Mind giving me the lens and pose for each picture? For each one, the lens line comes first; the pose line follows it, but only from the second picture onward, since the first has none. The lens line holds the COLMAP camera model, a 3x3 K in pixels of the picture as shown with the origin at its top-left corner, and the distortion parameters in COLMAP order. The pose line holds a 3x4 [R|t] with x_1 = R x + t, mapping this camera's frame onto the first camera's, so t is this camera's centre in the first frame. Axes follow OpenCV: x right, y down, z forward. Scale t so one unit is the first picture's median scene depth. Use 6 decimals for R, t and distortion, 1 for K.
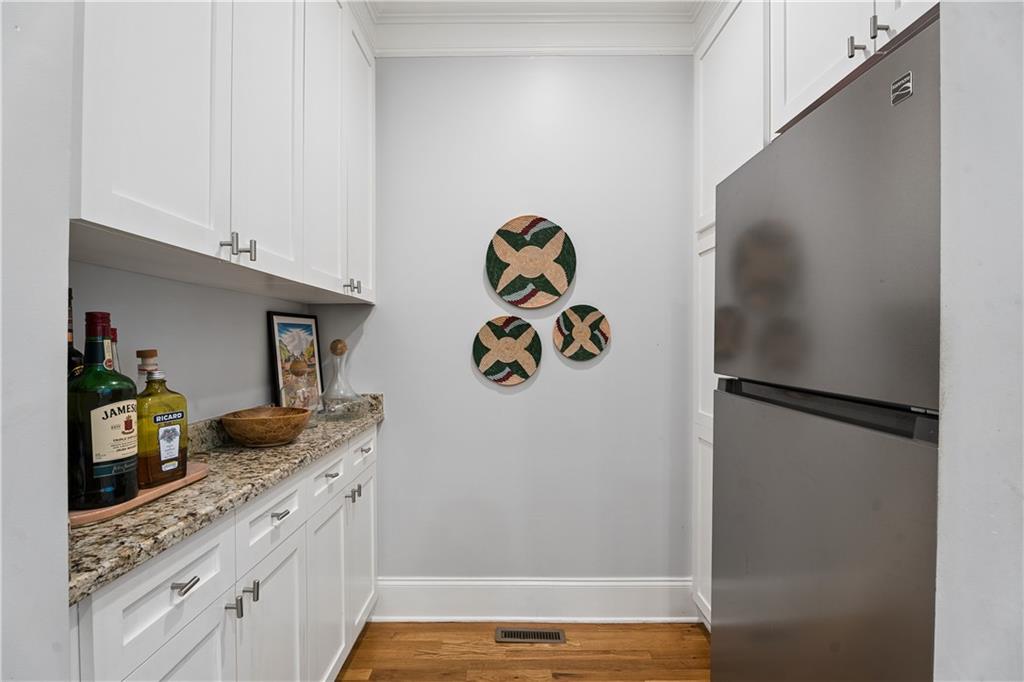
lens RADIAL K [[483.5, 0, 511.4], [0, 483.5, 341.4], [0, 0, 1]] dist [0.000473, 0.000018]
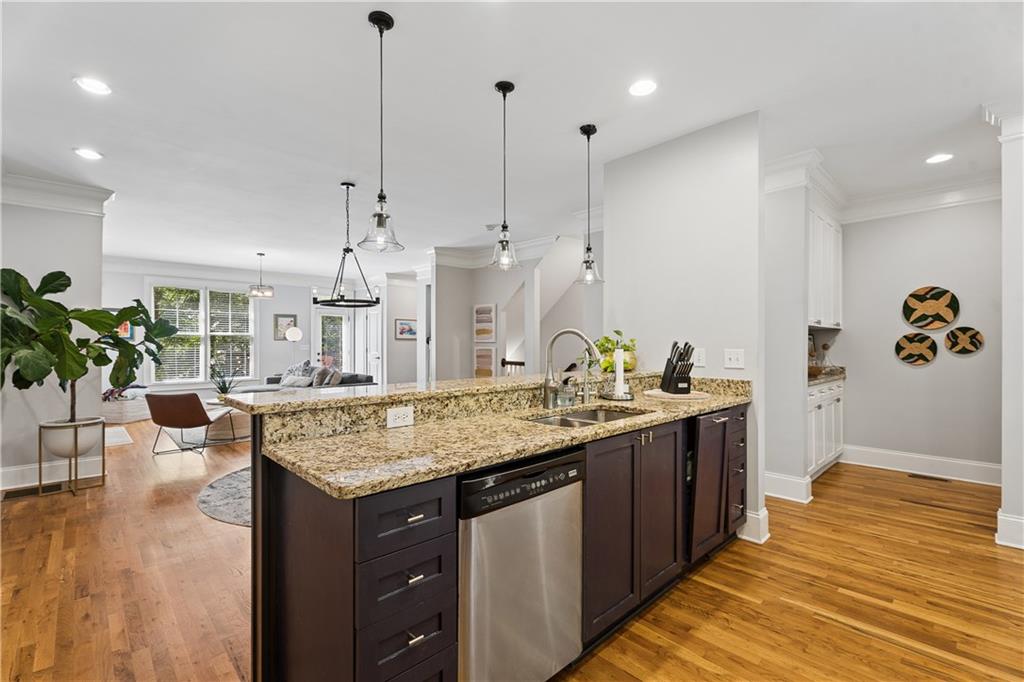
lens RADIAL K [[457.7, 0, 508.0], [0, 457.7, 341.2], [0, 0, 1]] dist [0.000284, -0.000203]
pose [[0.703097, -0.004946, -0.711077, 0.167041], [0.002471, 0.999987, -0.004513, -0.009868], [0.711090, 0.001416, 0.703100, -1.771352]]
